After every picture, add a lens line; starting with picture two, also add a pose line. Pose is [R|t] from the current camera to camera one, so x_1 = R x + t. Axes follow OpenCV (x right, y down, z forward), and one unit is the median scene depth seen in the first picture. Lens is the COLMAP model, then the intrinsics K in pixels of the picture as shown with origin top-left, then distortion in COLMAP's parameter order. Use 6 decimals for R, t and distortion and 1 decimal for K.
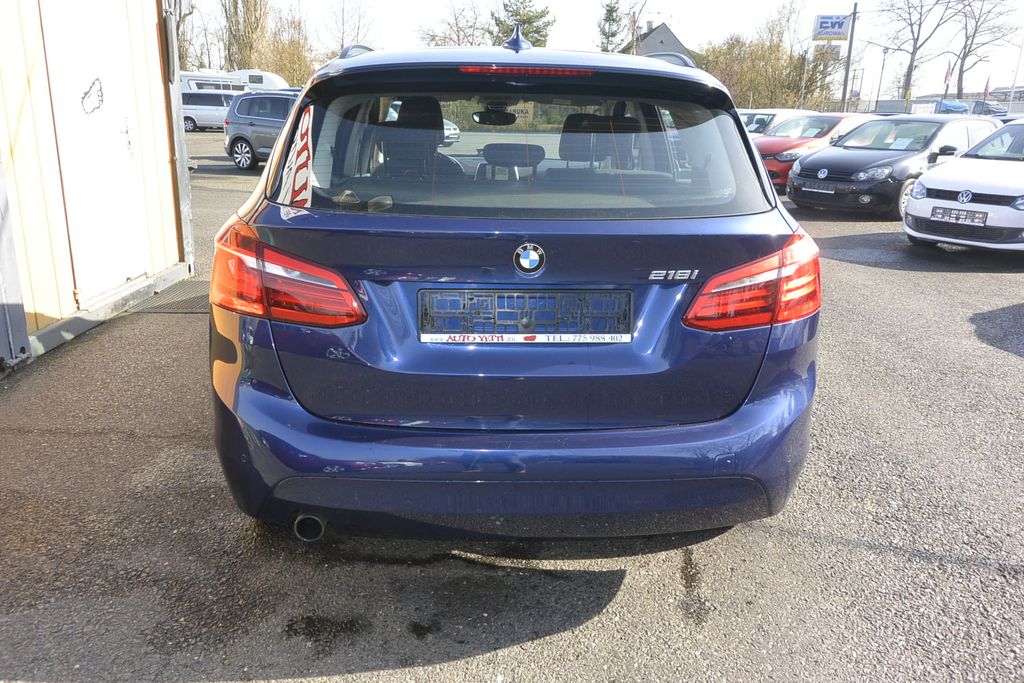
lens RADIAL K [[772.8, 0, 512.0], [0, 772.8, 342.2], [0, 0, 1]] dist [0.002397, 0.006761]
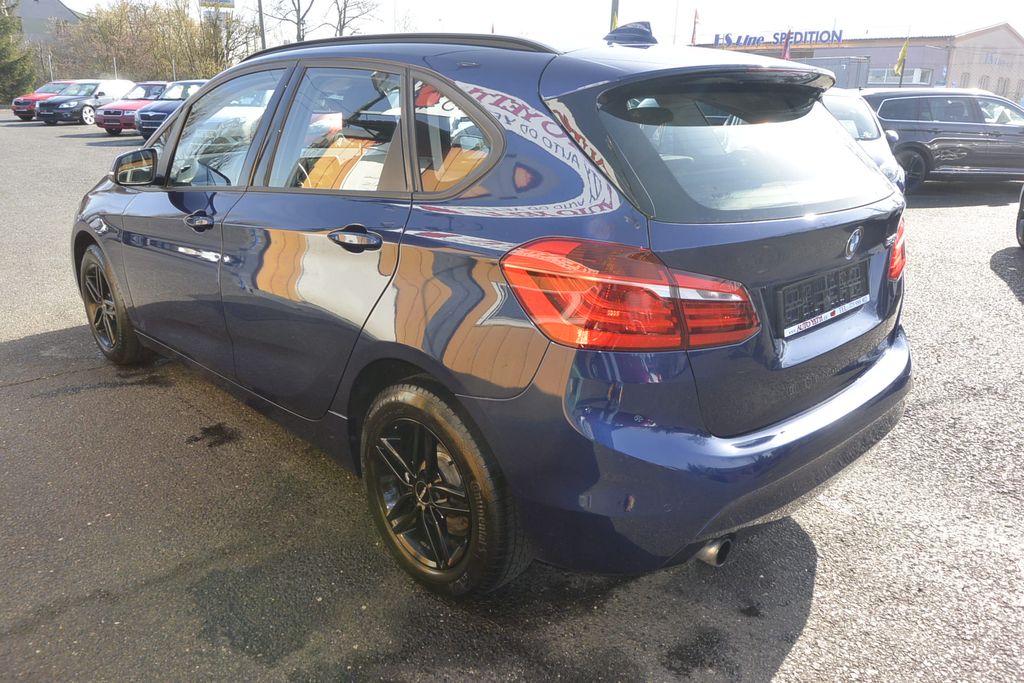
lens RADIAL K [[772.8, 0, 512.4], [0, 772.8, 336.6], [0, 0, 1]] dist [0.002397, 0.006761]
pose [[0.740512, -0.214805, 0.636790, -0.054386], [0.193501, 0.975566, 0.104064, -0.009337], [-0.643584, 0.046159, 0.763983, 0.022441]]
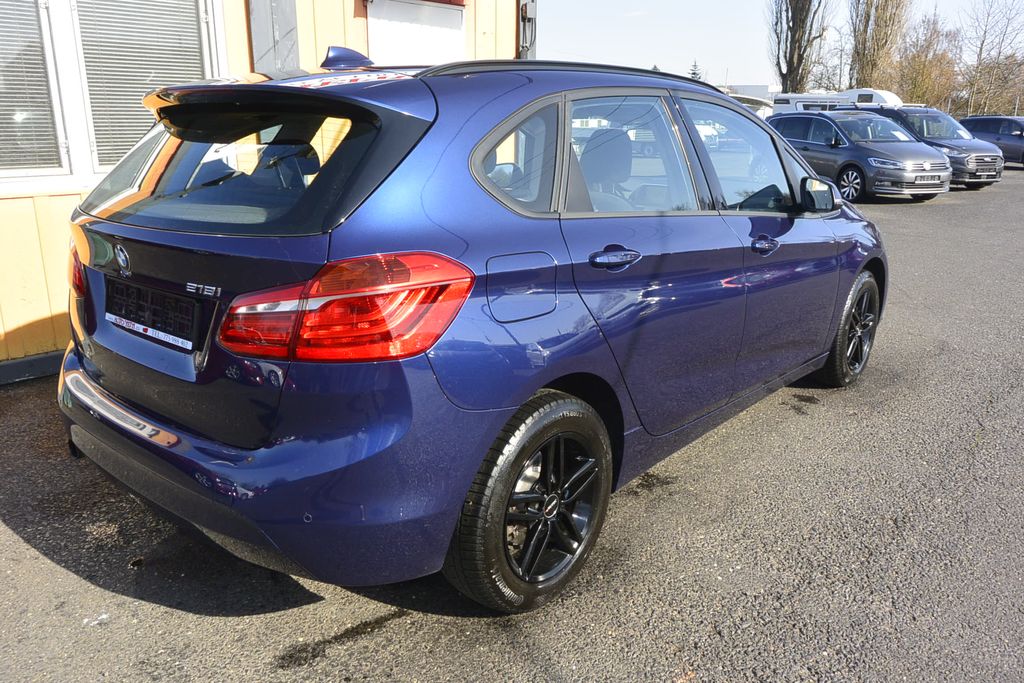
lens RADIAL K [[772.8, 0, 511.7], [0, 772.8, 345.4], [0, 0, 1]] dist [0.002397, 0.006761]
pose [[0.717871, 0.172364, -0.674501, 0.060043], [-0.186802, 0.981027, 0.051881, -0.007225], [0.670646, 0.088754, 0.736449, 0.027506]]
